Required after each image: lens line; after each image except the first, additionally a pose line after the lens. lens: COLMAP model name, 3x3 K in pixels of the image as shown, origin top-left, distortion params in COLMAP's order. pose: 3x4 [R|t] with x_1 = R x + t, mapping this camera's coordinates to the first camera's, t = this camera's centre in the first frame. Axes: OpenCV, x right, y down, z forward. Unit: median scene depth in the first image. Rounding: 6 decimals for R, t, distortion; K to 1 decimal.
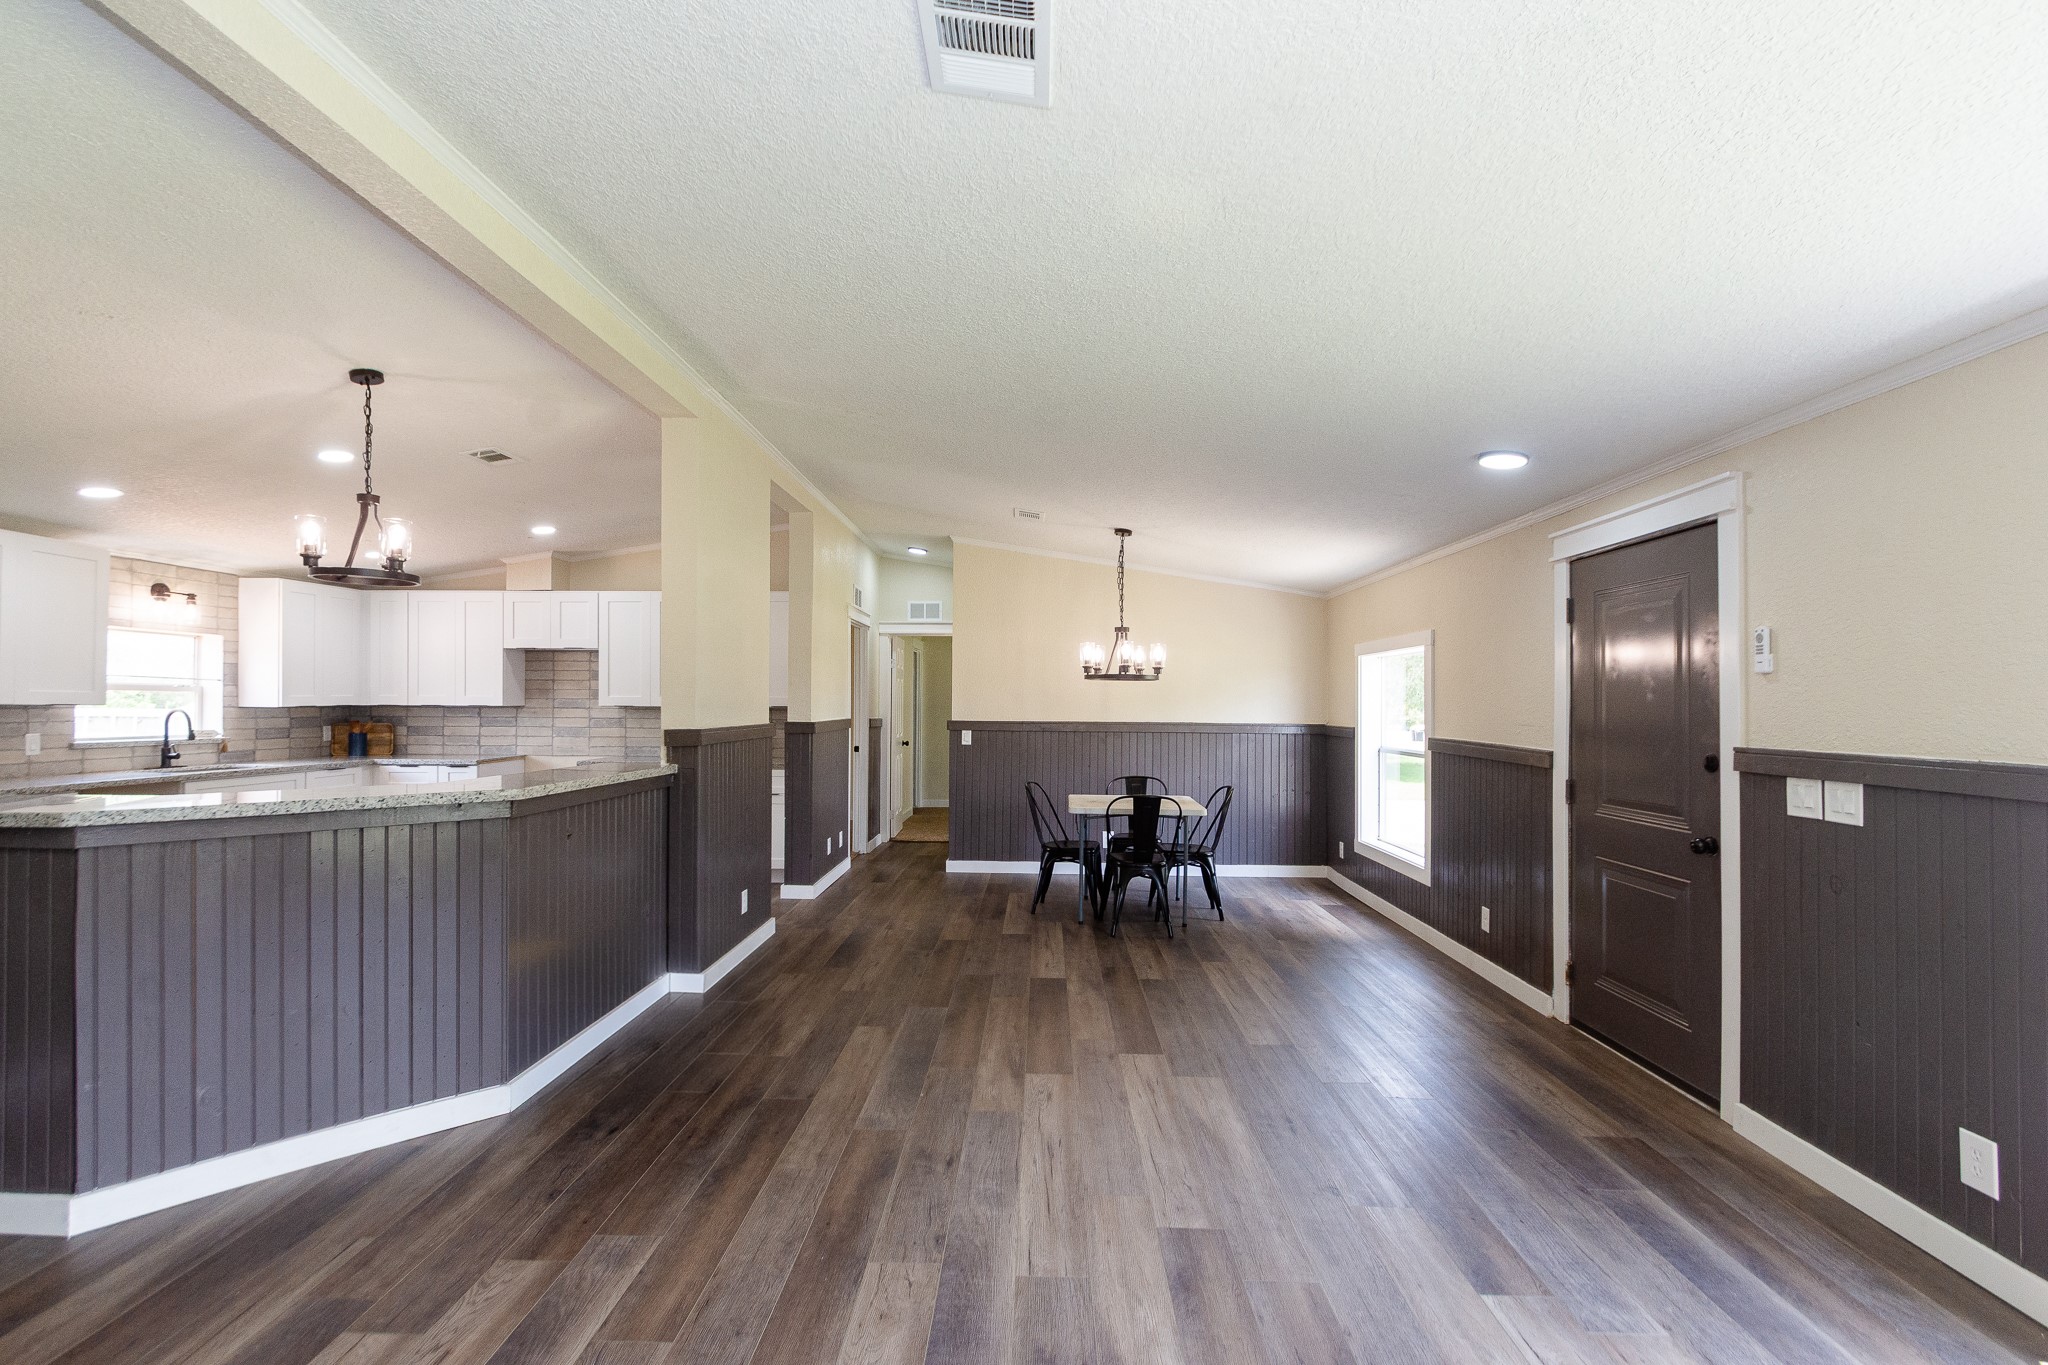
lens RADIAL K [[926.6, 0, 1022.8], [0, 926.6, 692.1], [0, 0, 1]] dist [-0.002317, -0.000629]
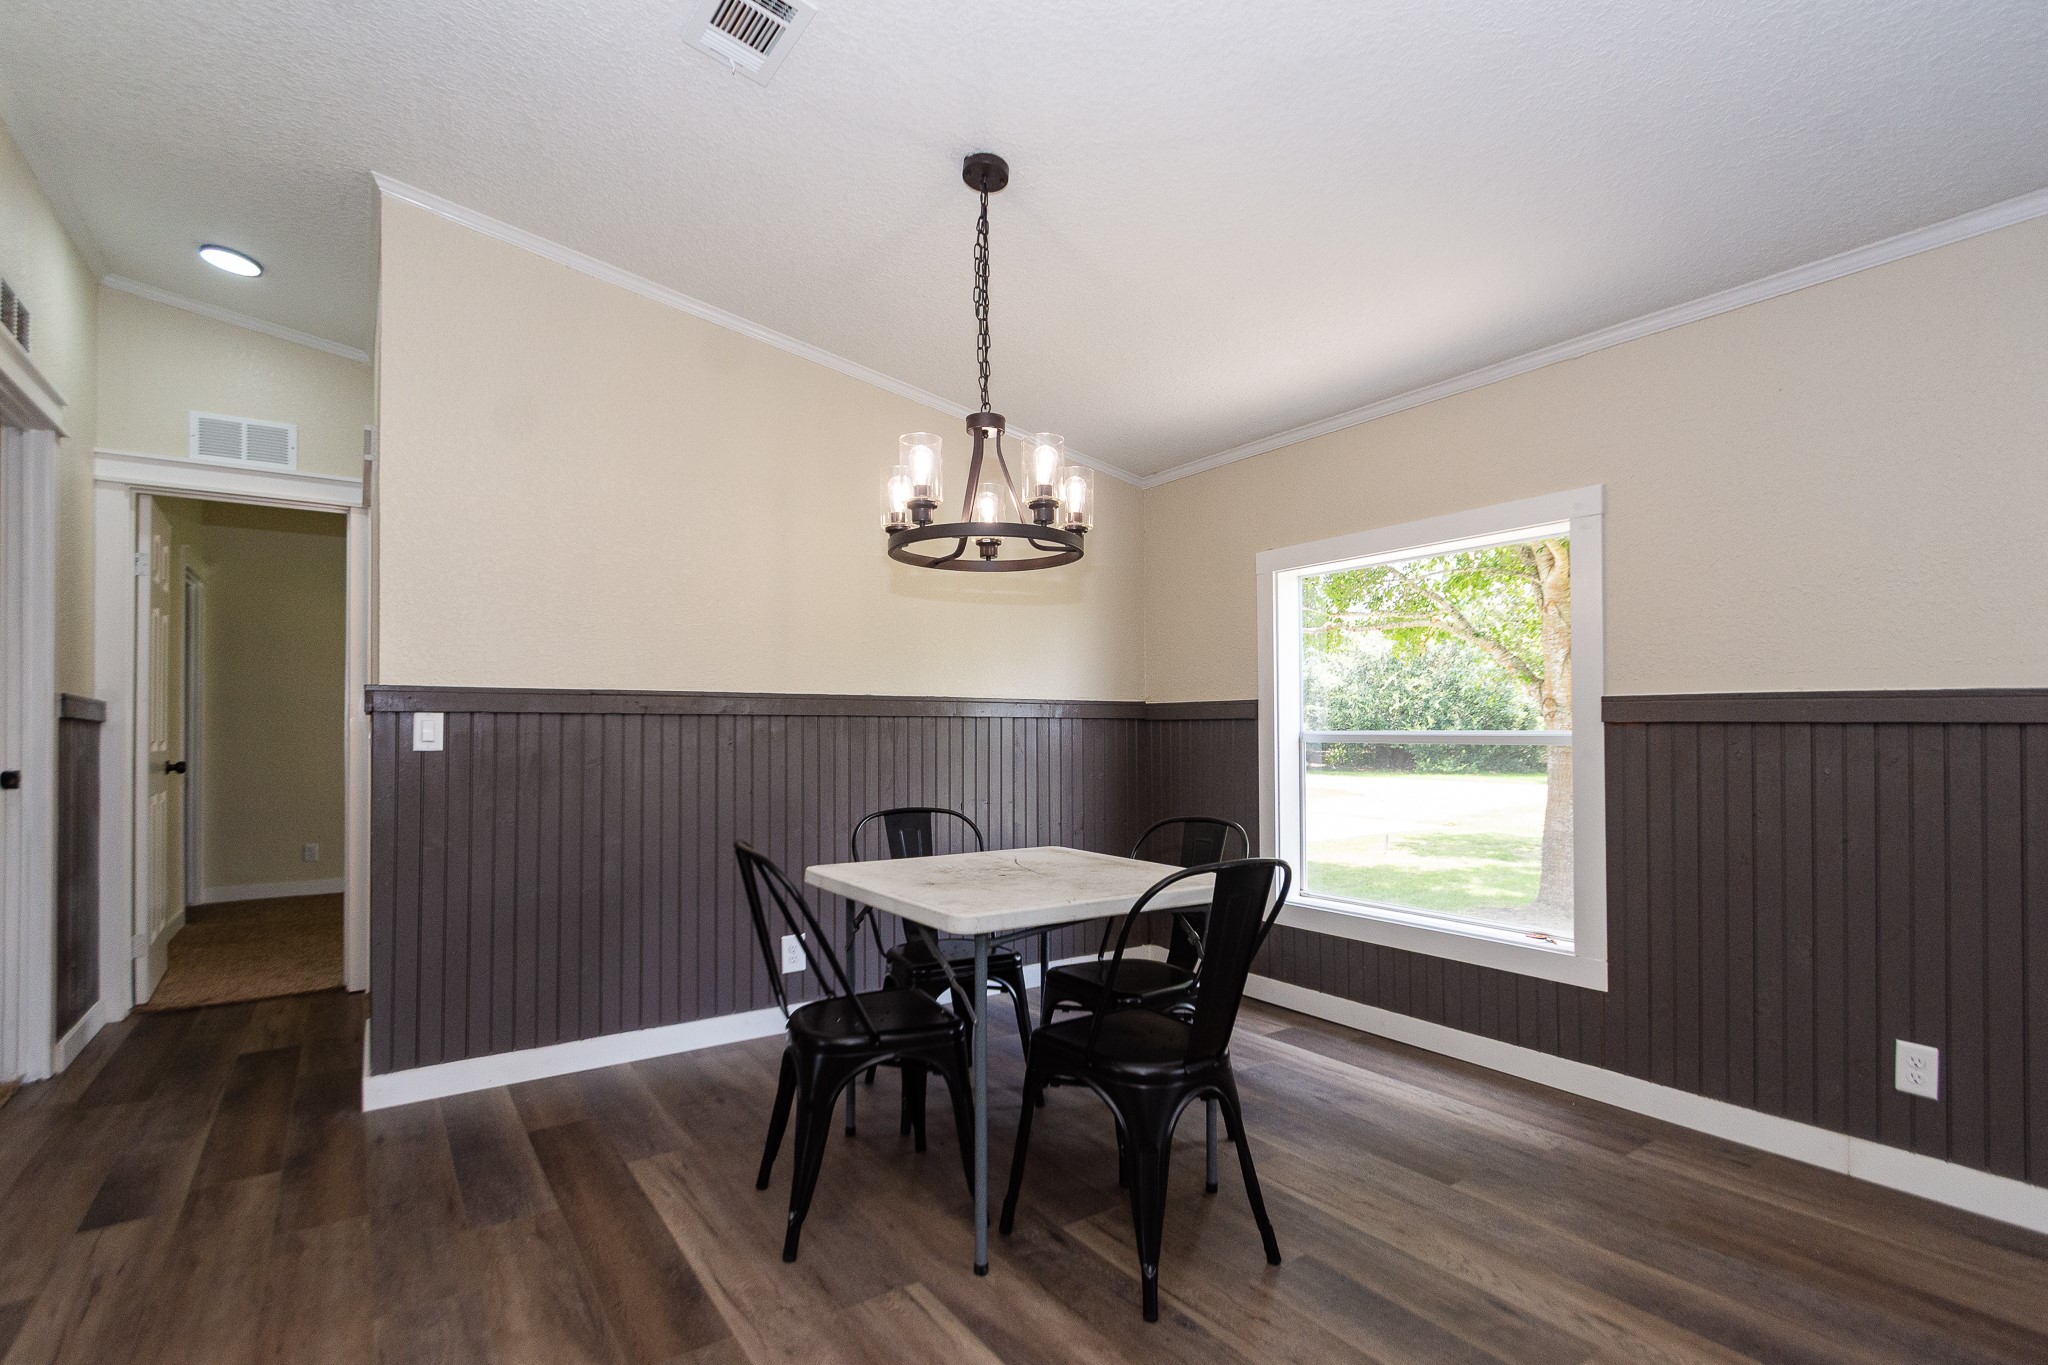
lens RADIAL K [[975.0, 0, 1018.3], [0, 975.0, 721.4], [0, 0, 1]] dist [0.001830, -0.000152]
pose [[0.815786, -0.003351, 0.578344, -0.127186], [0.001647, 0.999993, 0.003471, 0.060374], [-0.578352, -0.001879, 0.815785, 0.744671]]
